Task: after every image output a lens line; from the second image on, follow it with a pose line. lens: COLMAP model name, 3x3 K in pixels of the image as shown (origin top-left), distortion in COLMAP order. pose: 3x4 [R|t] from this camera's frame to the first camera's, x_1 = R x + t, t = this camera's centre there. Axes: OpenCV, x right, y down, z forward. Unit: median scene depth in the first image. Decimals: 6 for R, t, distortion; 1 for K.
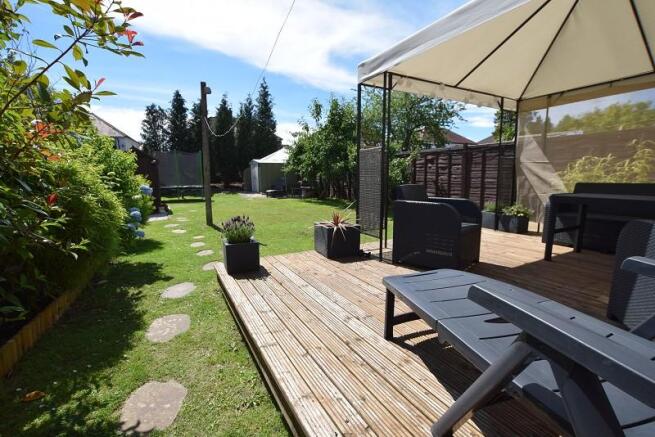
lens RADIAL K [[293.9, 0, 325.1], [0, 293.9, 217.1], [0, 0, 1]] dist [-0.019658, 0.000452]
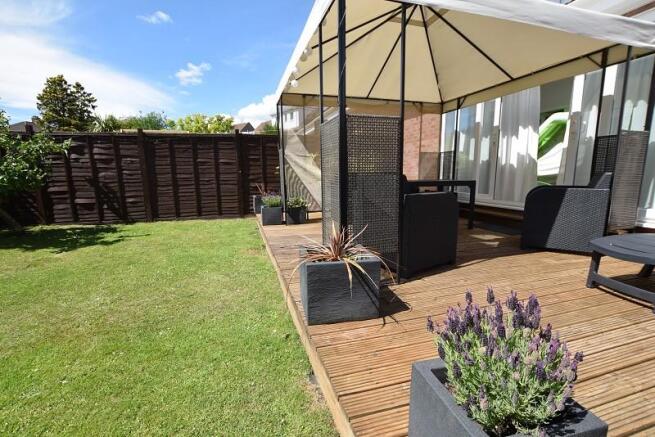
lens RADIAL K [[293.9, 0, 325.1], [0, 293.9, 218.8], [0, 0, 1]] dist [-0.019658, 0.000452]
pose [[0.208819, -0.150585, 0.966291, -0.084665], [0.147036, 0.981677, 0.121207, -0.018745], [-0.966838, 0.116769, 0.227134, 0.169978]]
